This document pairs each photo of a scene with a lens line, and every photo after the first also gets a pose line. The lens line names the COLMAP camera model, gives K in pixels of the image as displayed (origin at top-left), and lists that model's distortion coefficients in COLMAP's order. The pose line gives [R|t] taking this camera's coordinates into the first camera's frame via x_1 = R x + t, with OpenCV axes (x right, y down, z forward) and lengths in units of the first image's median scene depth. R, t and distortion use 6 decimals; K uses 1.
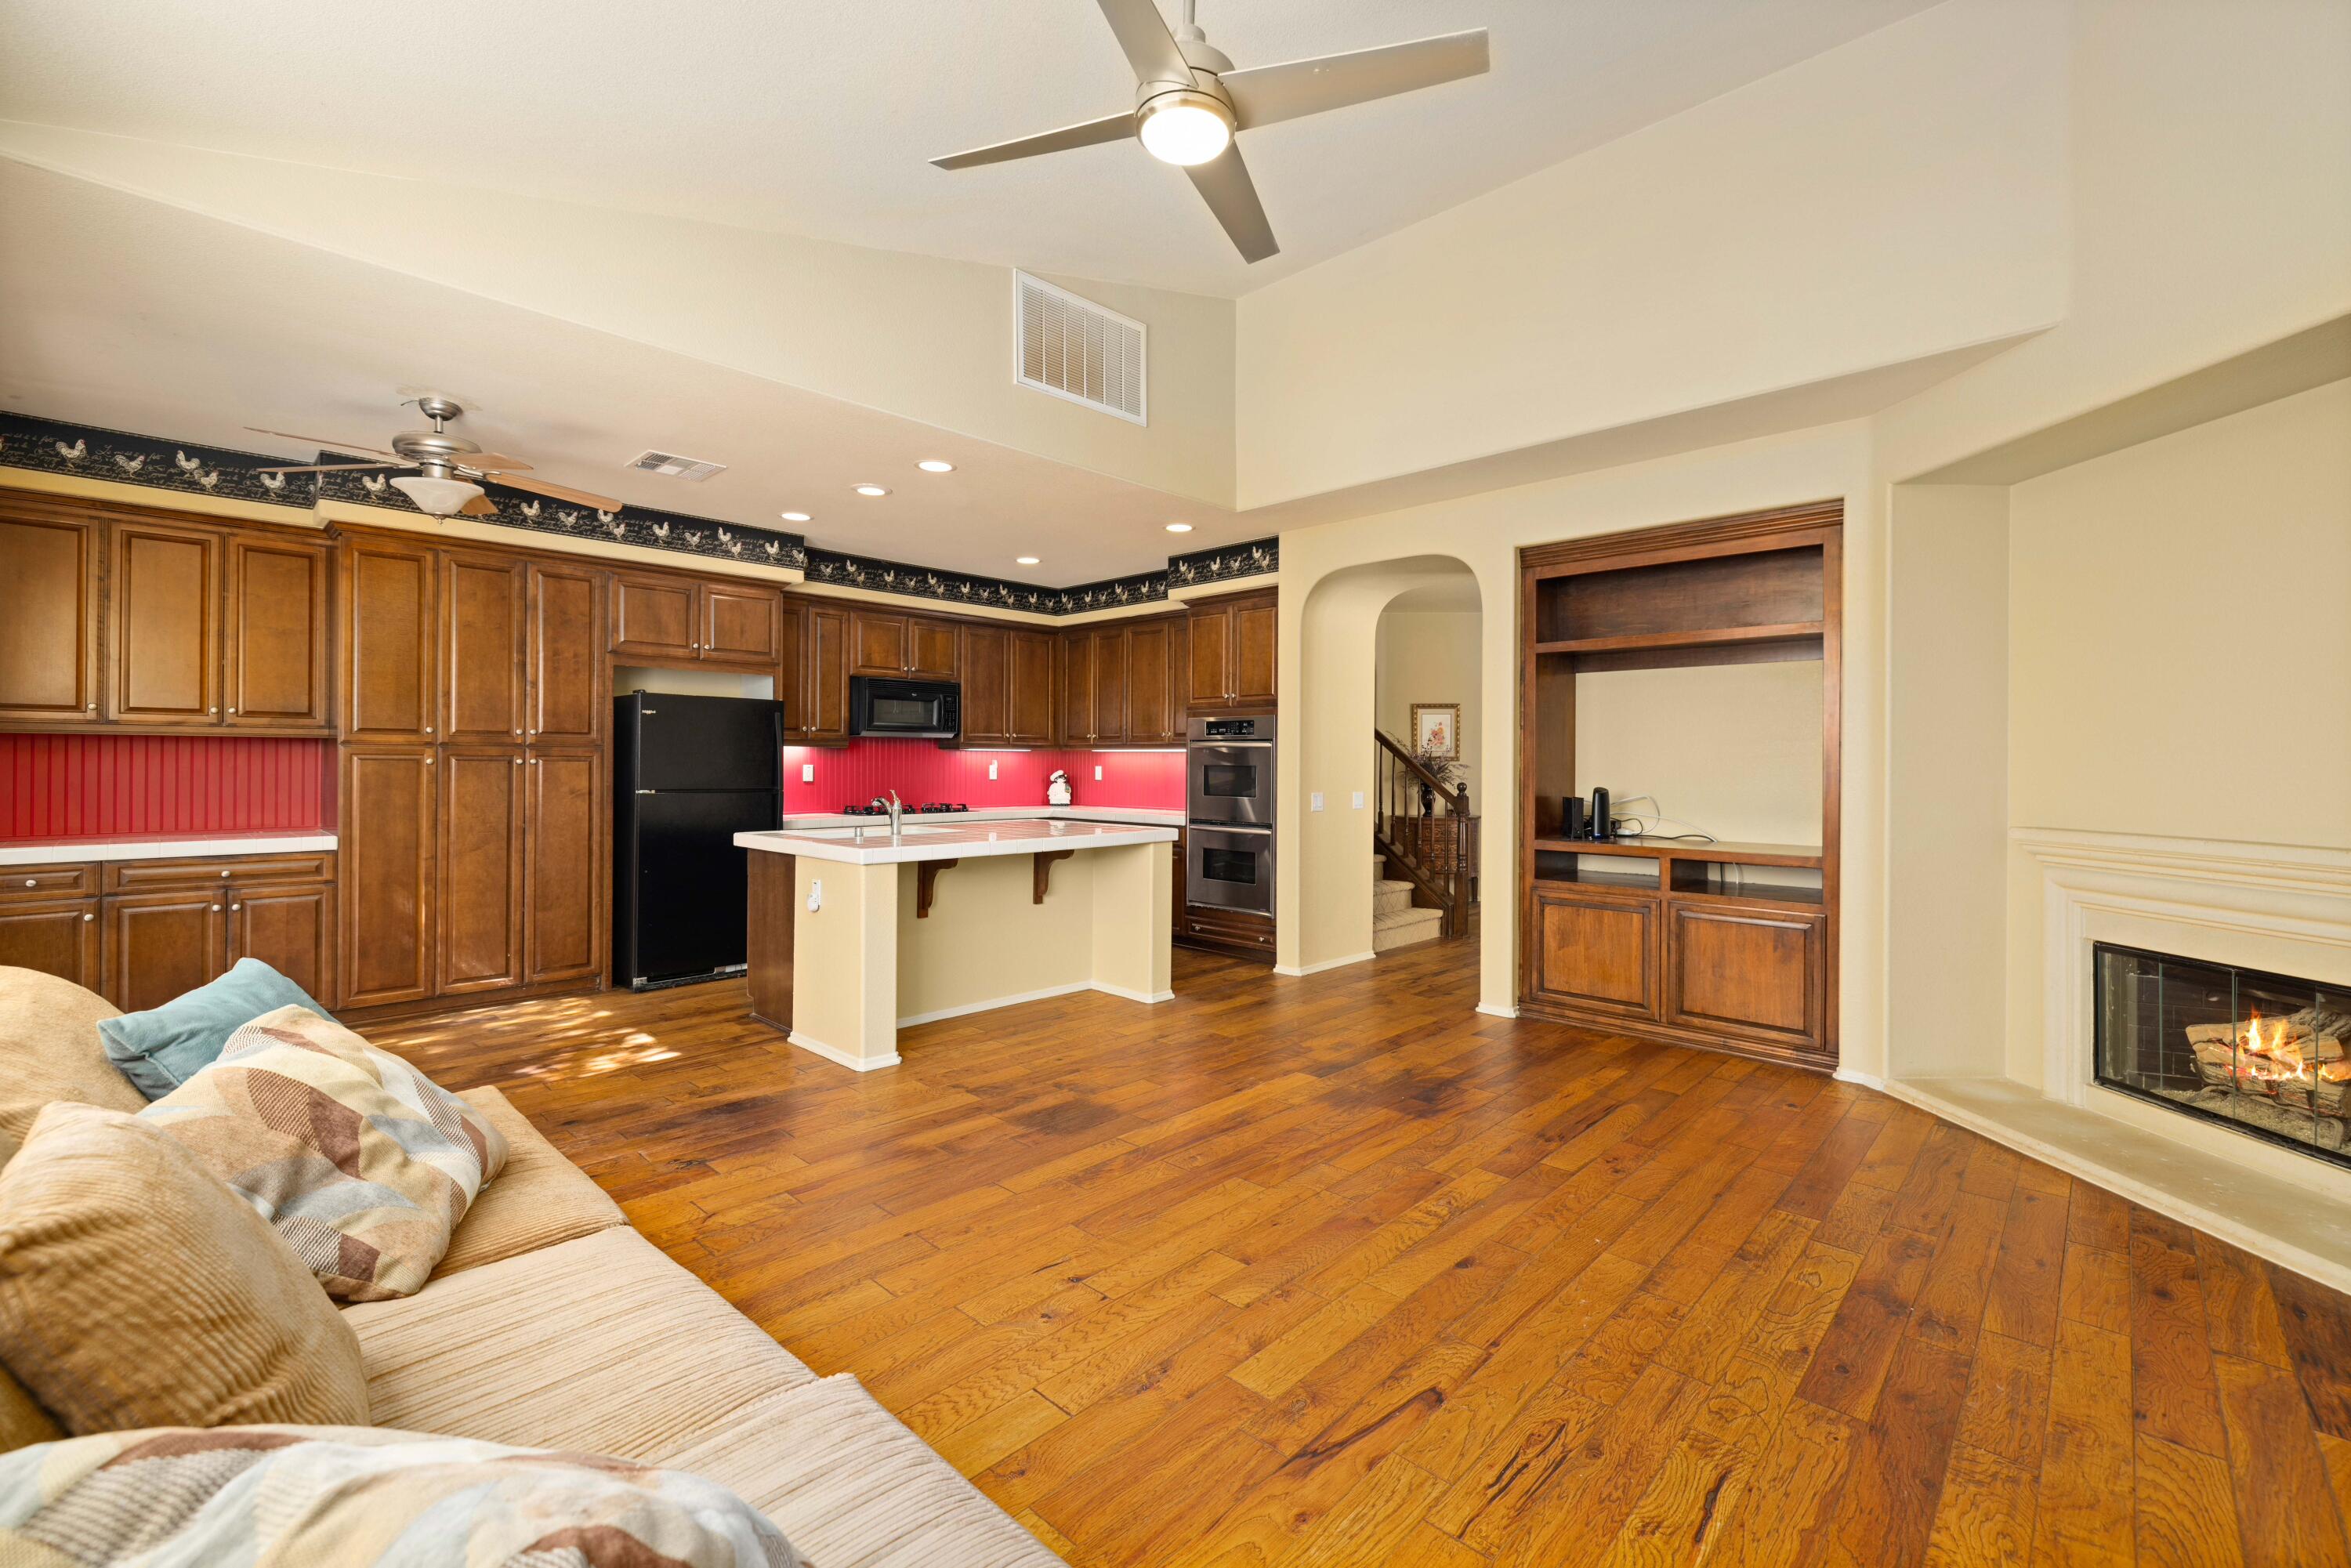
lens RADIAL K [[990.9, 0, 1162.7], [0, 990.9, 759.0], [0, 0, 1]] dist [-0.001704, 0.001037]
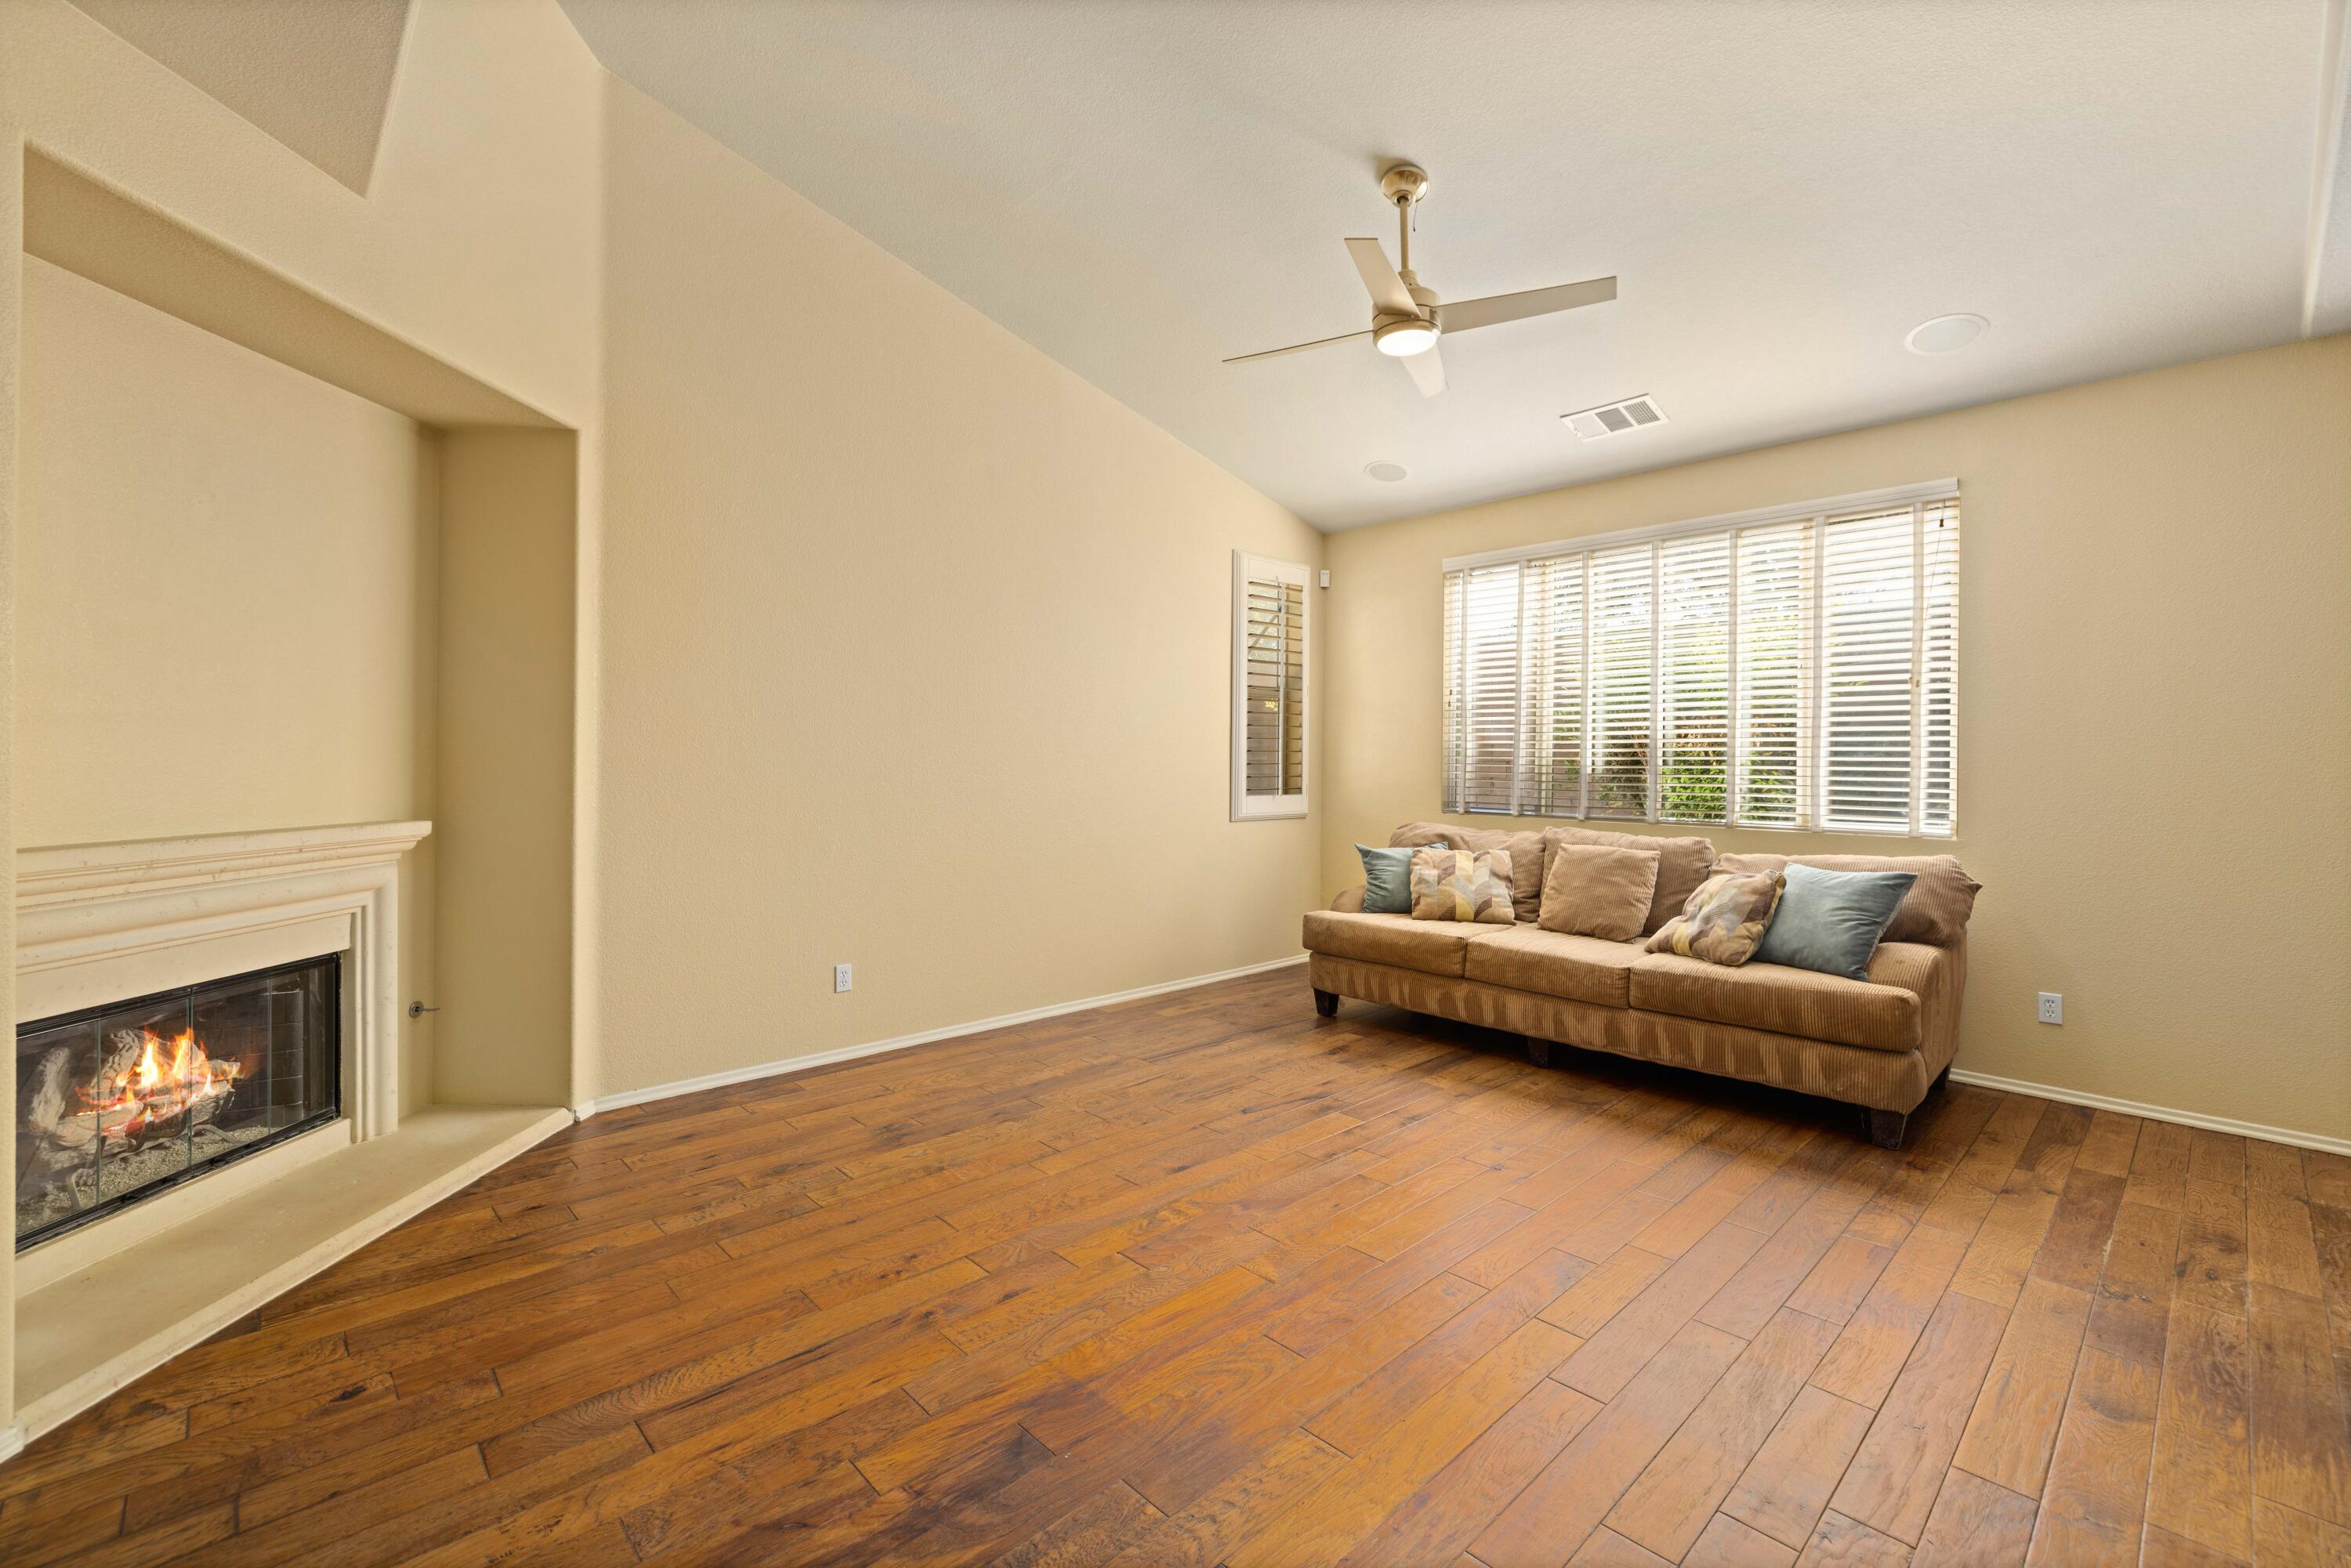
lens RADIAL K [[990.9, 0, 1182.4], [0, 990.9, 772.3], [0, 0, 1]] dist [-0.001704, 0.001037]
pose [[-0.998900, -0.013022, 0.045048, 0.120142], [-0.012326, 0.999801, 0.015707, 0.002757], [-0.045243, 0.015134, -0.998861, 1.044448]]
